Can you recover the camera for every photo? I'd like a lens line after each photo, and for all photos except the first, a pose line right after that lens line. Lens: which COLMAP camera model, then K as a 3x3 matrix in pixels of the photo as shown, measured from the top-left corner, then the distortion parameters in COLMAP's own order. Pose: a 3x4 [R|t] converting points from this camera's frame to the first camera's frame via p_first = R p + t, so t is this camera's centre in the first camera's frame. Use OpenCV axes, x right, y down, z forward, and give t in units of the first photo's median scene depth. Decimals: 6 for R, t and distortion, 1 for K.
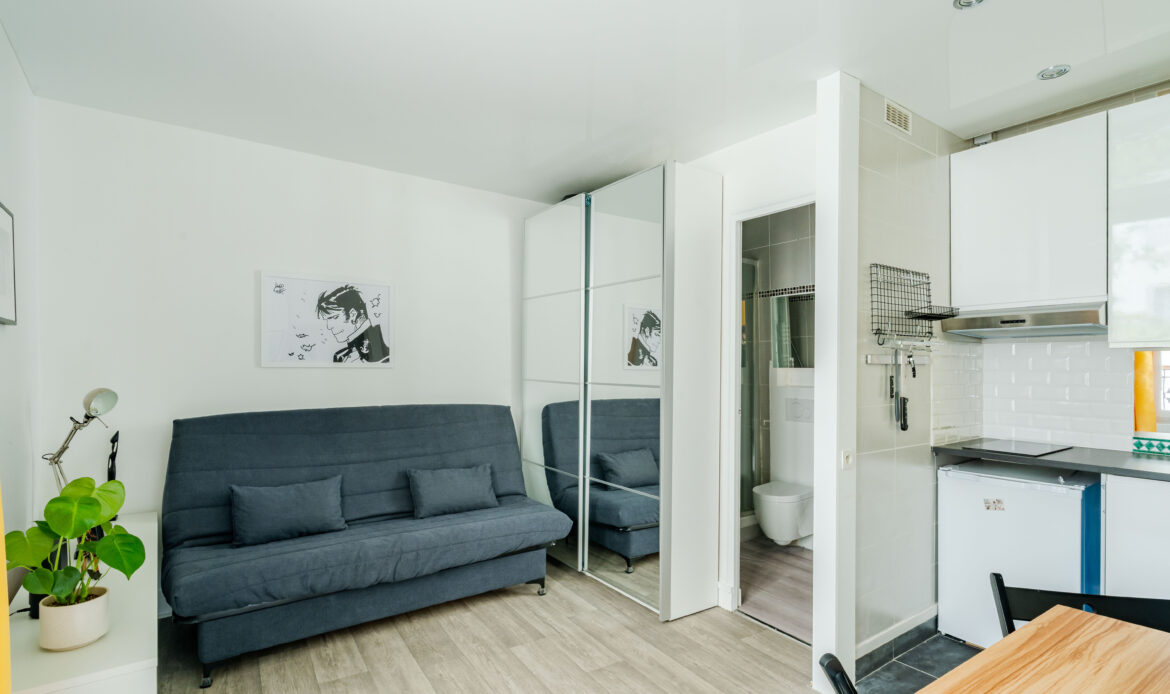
lens RADIAL K [[564.6, 0, 577.4], [0, 564.6, 371.1], [0, 0, 1]] dist [0.003202, -0.000377]
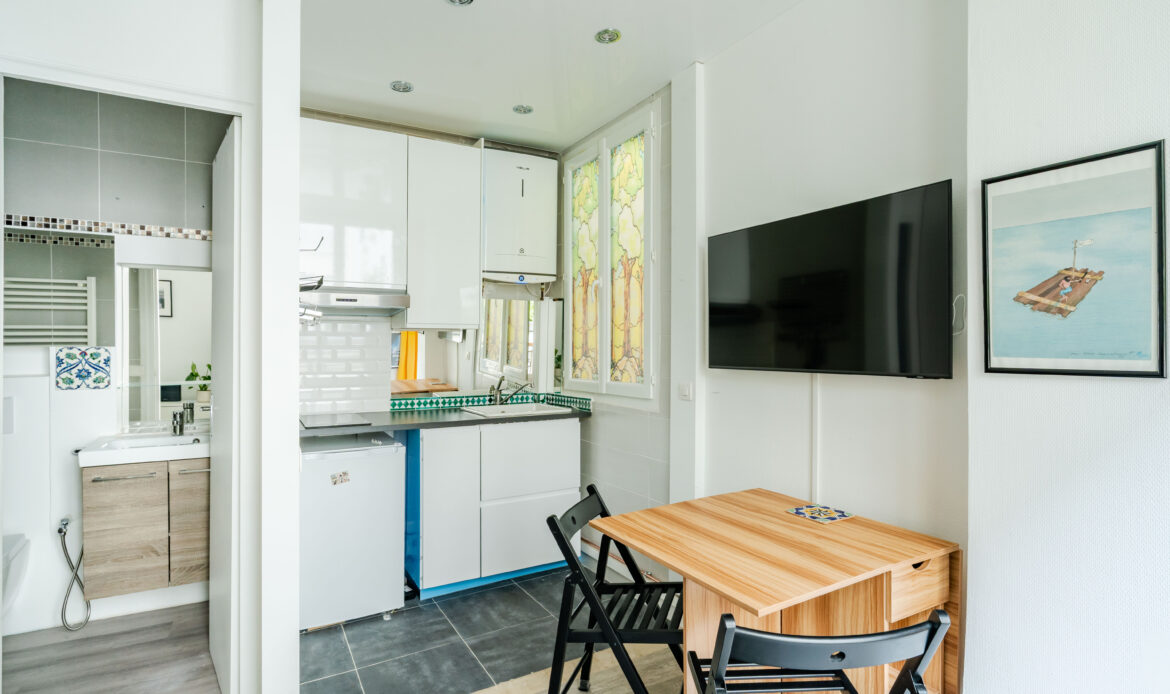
lens RADIAL K [[580.3, 0, 574.4], [0, 580.3, 347.2], [0, 0, 1]] dist [0.005434, -0.002321]
pose [[0.112218, -0.005012, 0.993671, -0.238301], [0.015056, 0.999881, 0.003343, 0.002663], [-0.993570, 0.014586, 0.112280, 0.424093]]
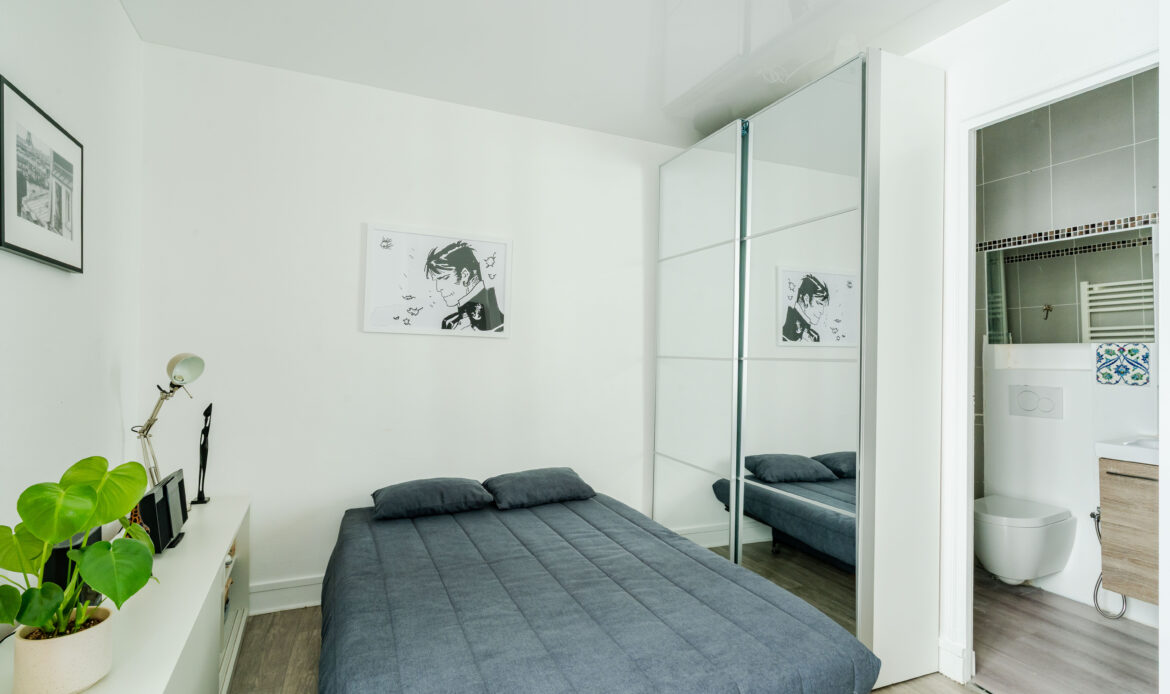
lens RADIAL K [[580.3, 0, 596.4], [0, 580.3, 313.1], [0, 0, 1]] dist [0.005434, -0.002321]
pose [[0.984665, -0.004235, -0.174402, -0.052407], [-0.009685, 0.996837, -0.078884, 0.031725], [0.174184, 0.079363, 0.981510, 0.199215]]
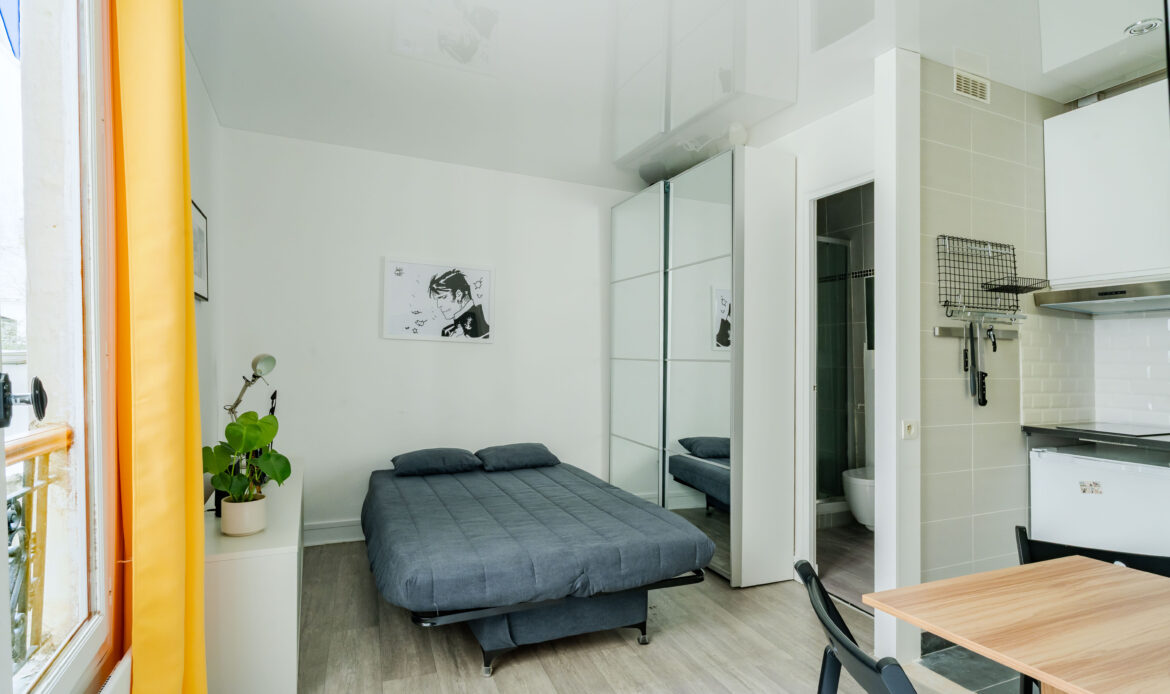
lens RADIAL K [[580.3, 0, 584.1], [0, 580.3, 358.3], [0, 0, 1]] dist [0.005434, -0.002321]
pose [[0.981862, 0.012881, -0.189157, 0.082167], [-0.014506, 0.999869, -0.007210, 0.036764], [0.189039, 0.009823, 0.981920, -0.105313]]
